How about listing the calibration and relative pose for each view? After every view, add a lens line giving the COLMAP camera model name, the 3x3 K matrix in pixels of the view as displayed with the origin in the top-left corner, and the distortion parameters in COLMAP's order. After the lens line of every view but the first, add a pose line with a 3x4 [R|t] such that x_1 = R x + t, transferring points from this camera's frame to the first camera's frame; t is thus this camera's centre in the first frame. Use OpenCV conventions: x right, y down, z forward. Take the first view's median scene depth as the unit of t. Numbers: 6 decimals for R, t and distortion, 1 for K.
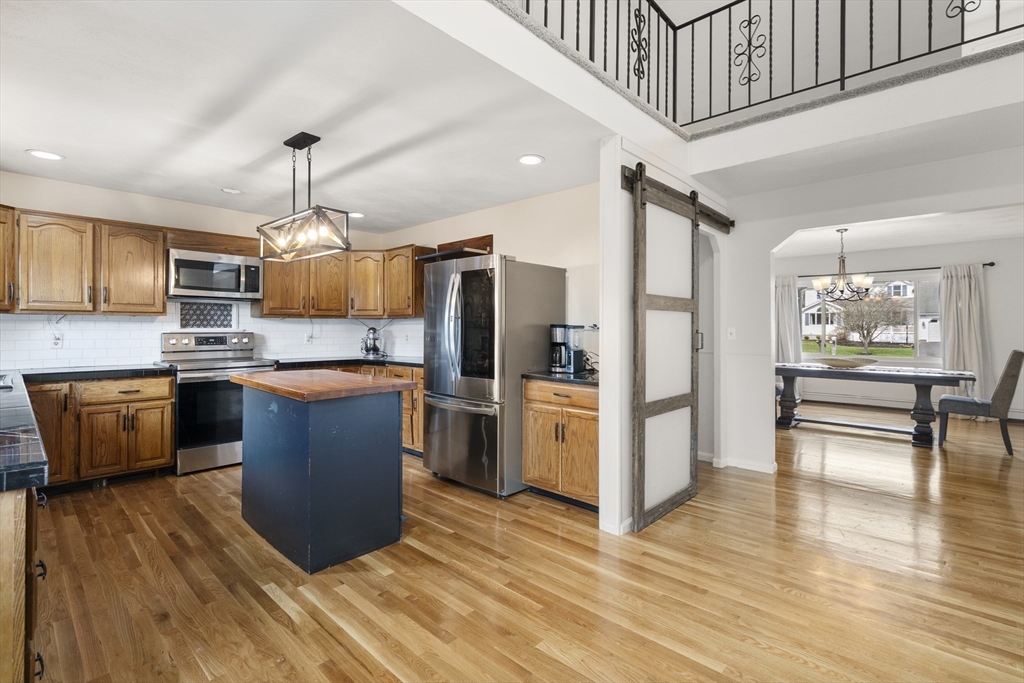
lens RADIAL K [[473.7, 0, 518.8], [0, 473.7, 323.6], [0, 0, 1]] dist [-0.003034, 0.003914]
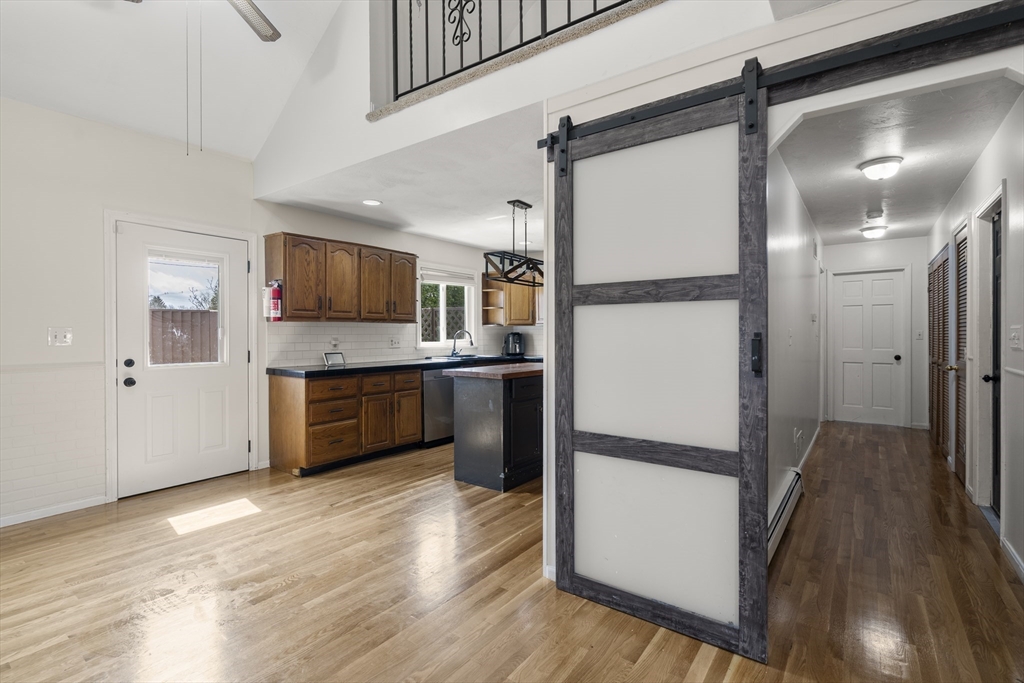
lens RADIAL K [[473.7, 0, 514.5], [0, 473.7, 333.0], [0, 0, 1]] dist [-0.003034, 0.003914]
pose [[0.117392, -0.004172, -0.993077, 0.682560], [0.012340, 0.999920, -0.002742, 0.009548], [0.993009, -0.011932, 0.117434, 0.555363]]
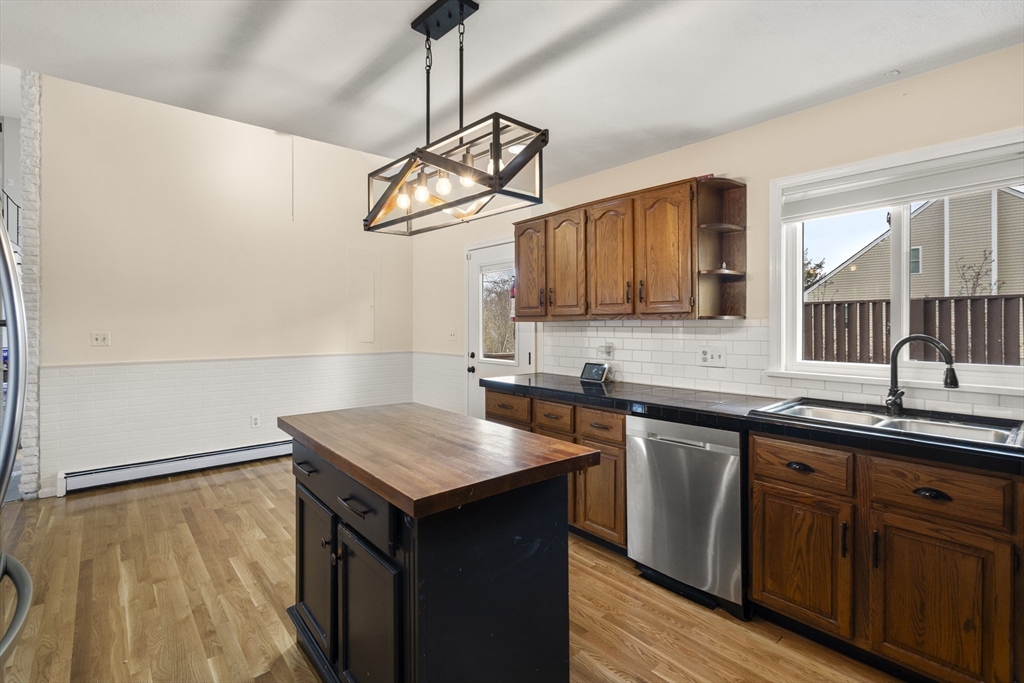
lens RADIAL K [[473.7, 0, 518.5], [0, 473.7, 320.2], [0, 0, 1]] dist [-0.003034, 0.003914]
pose [[-0.995033, 0.001650, 0.099530, -0.411027], [0.000056, 0.999872, -0.016016, -0.011567], [-0.099544, -0.015931, -0.994906, 1.065246]]
